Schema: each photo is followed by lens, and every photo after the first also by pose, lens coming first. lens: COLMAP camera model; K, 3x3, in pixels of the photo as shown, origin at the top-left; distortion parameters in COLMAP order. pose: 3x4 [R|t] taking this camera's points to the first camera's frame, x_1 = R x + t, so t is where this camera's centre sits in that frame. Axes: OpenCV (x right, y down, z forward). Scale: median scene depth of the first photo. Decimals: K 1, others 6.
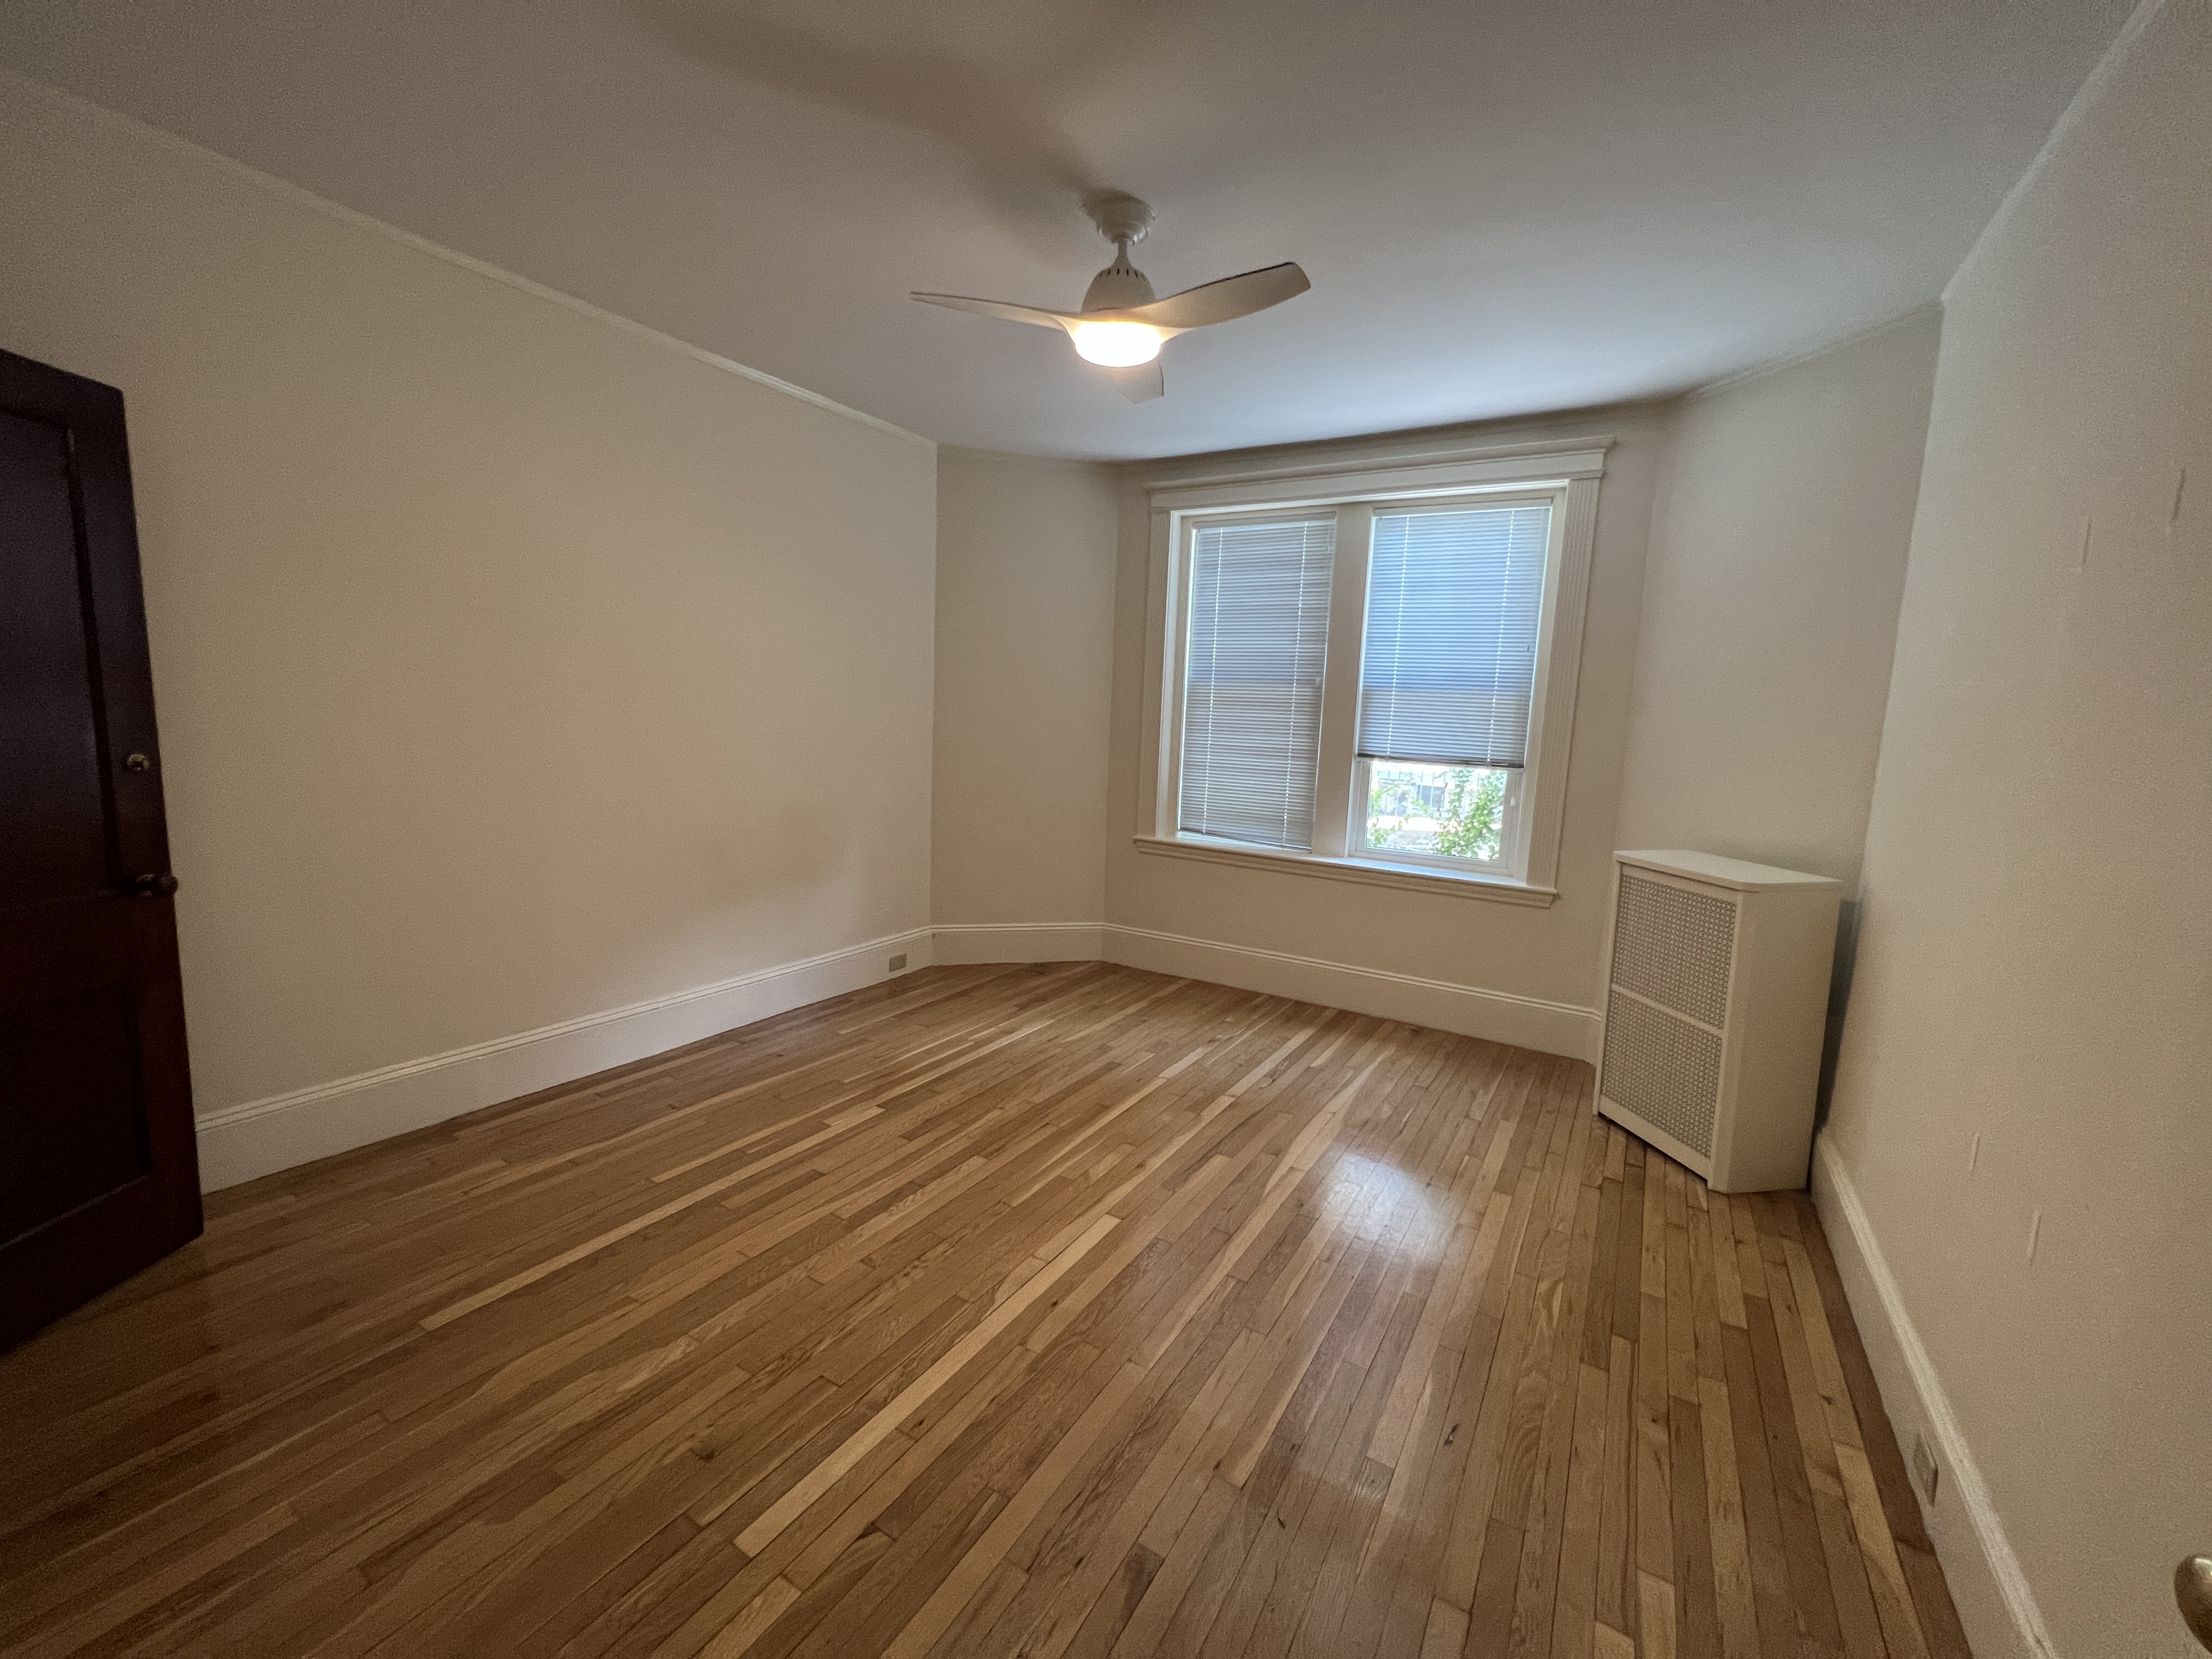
lens RADIAL K [[890.4, 0, 1097.1], [0, 890.4, 832.1], [0, 0, 1]] dist [0.000504, 0.000187]
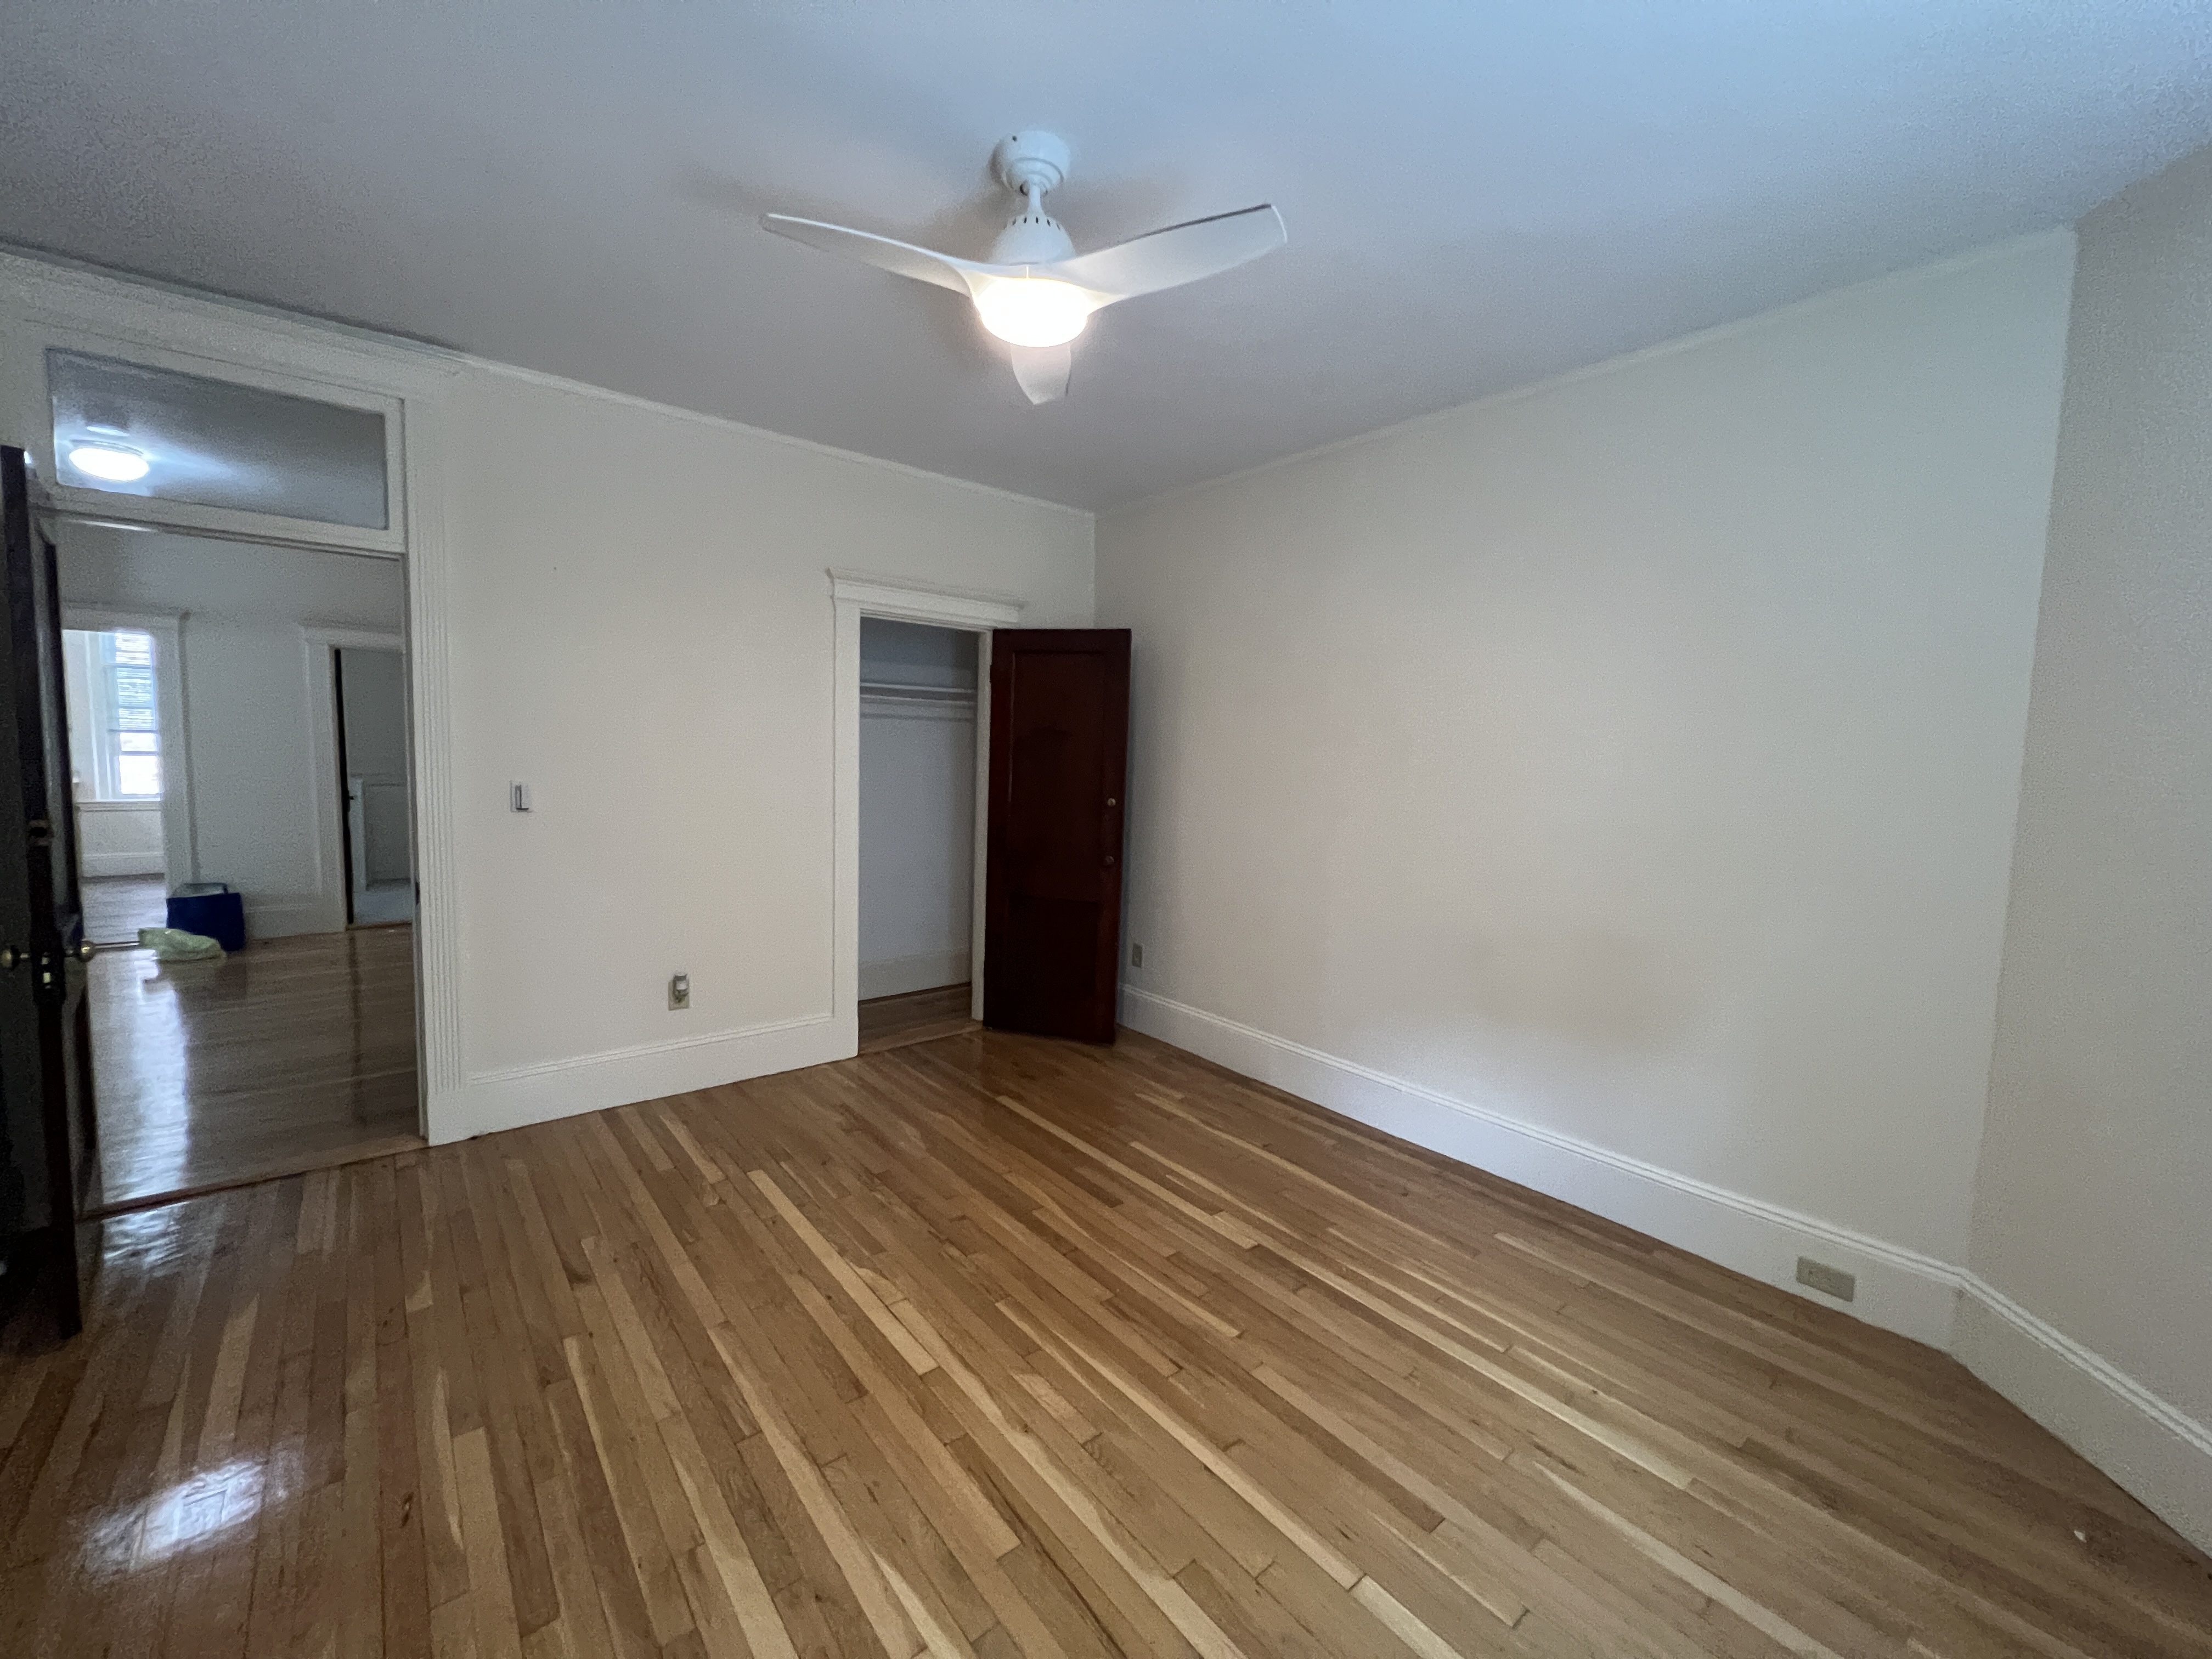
lens RADIAL K [[890.4, 0, 1101.2], [0, 890.4, 816.7], [0, 0, 1]] dist [0.000504, 0.000187]
pose [[-0.318984, 0.020366, -0.947541, 0.589123], [-0.169676, 0.982389, 0.078236, -0.130848], [0.932448, 0.185731, -0.309911, 1.041928]]
